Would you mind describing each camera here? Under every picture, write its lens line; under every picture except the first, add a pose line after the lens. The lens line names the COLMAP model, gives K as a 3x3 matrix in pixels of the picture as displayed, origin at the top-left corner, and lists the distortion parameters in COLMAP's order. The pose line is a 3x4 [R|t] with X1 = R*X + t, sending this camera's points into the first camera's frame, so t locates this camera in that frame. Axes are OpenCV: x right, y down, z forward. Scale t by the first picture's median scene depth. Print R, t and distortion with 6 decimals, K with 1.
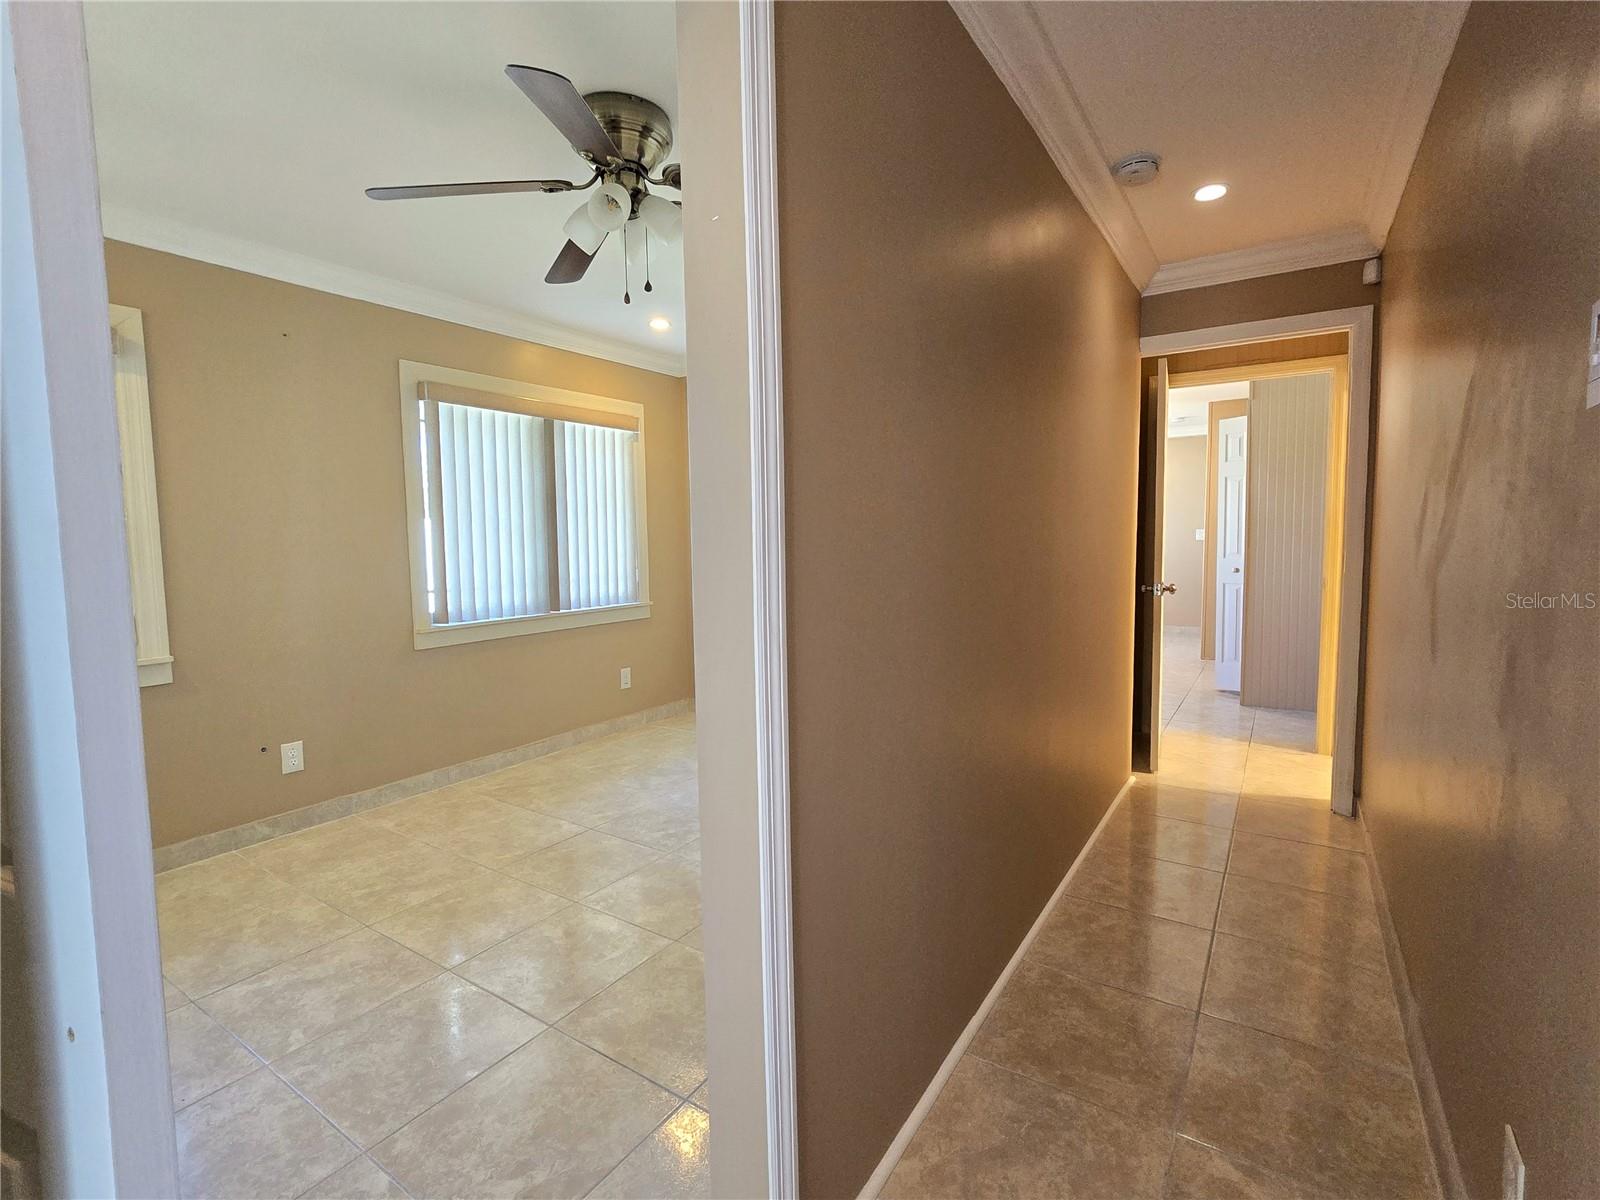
lens RADIAL K [[737.8, 0, 805.8], [0, 737.8, 596.1], [0, 0, 1]] dist [-0.006917, -0.000746]
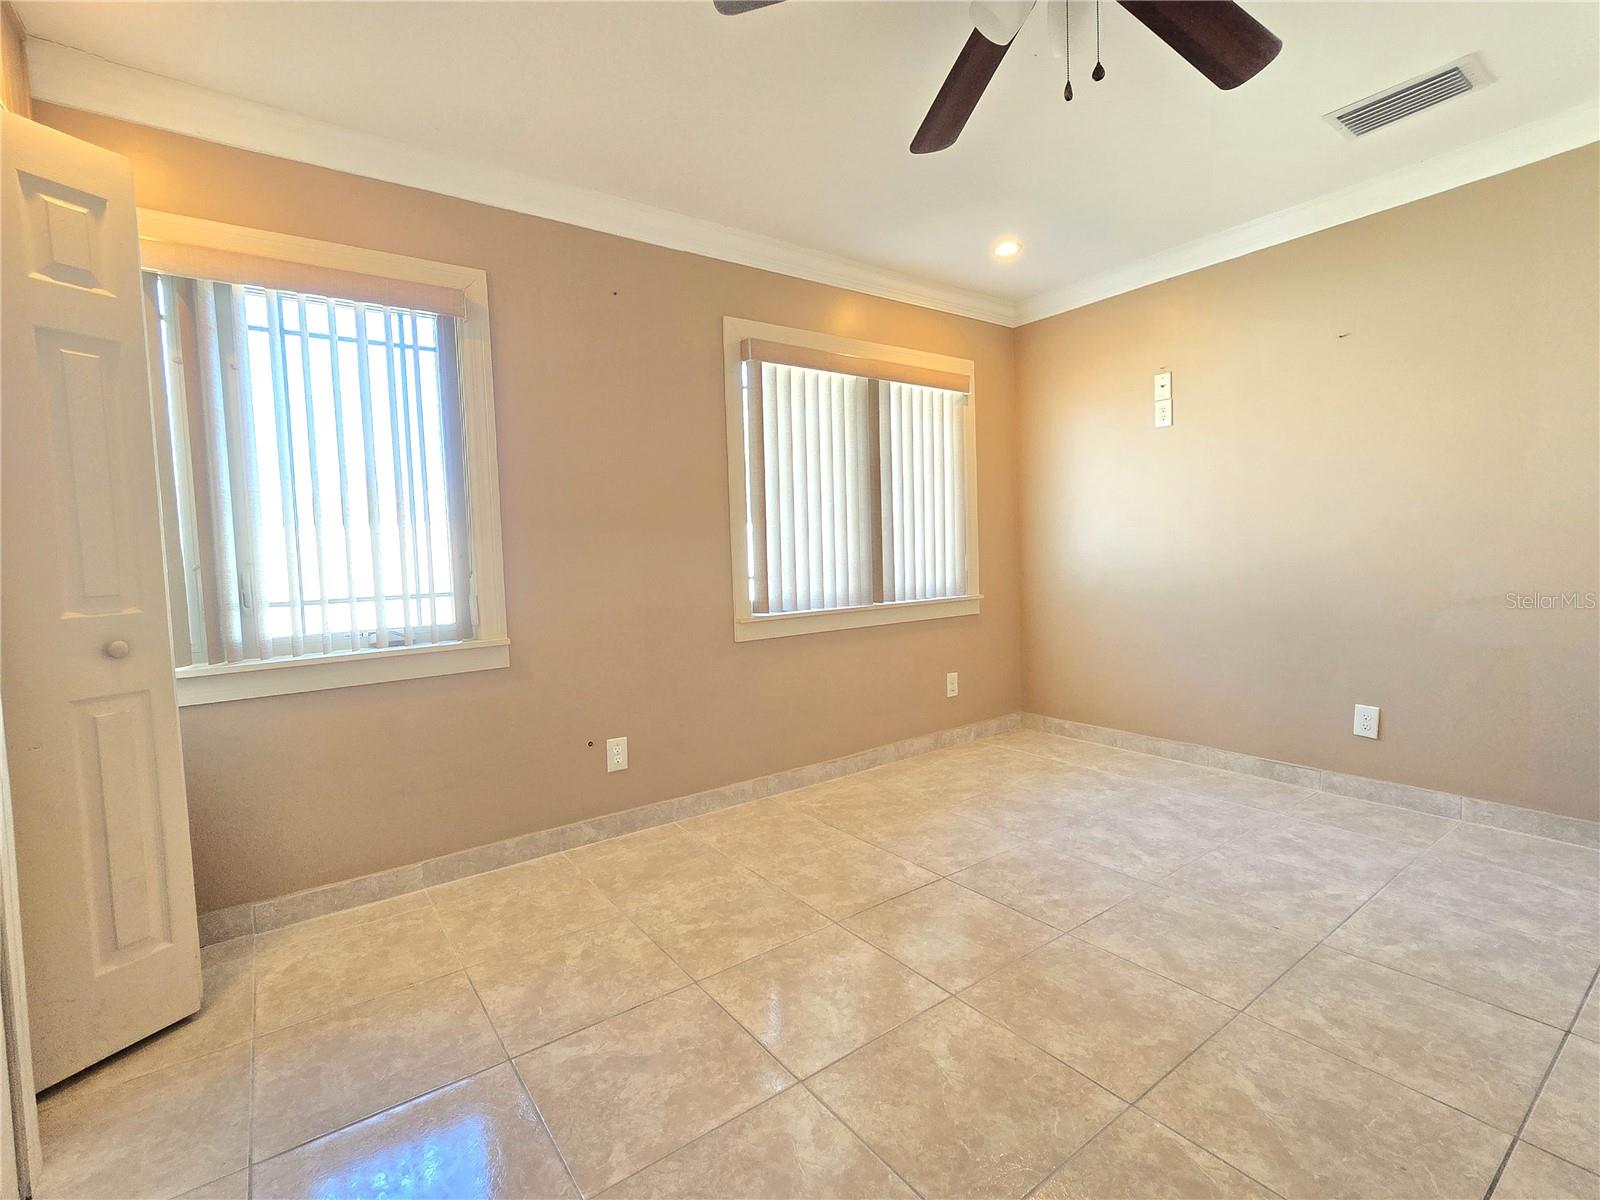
lens RADIAL K [[745.9, 0, 806.3], [0, 745.9, 595.2], [0, 0, 1]] dist [0.000154, 0.001172]
pose [[0.935756, 0.004700, -0.352616, -0.130106], [-0.008885, 0.999908, -0.010252, 0.024761], [0.352535, 0.012726, 0.935712, 0.181489]]
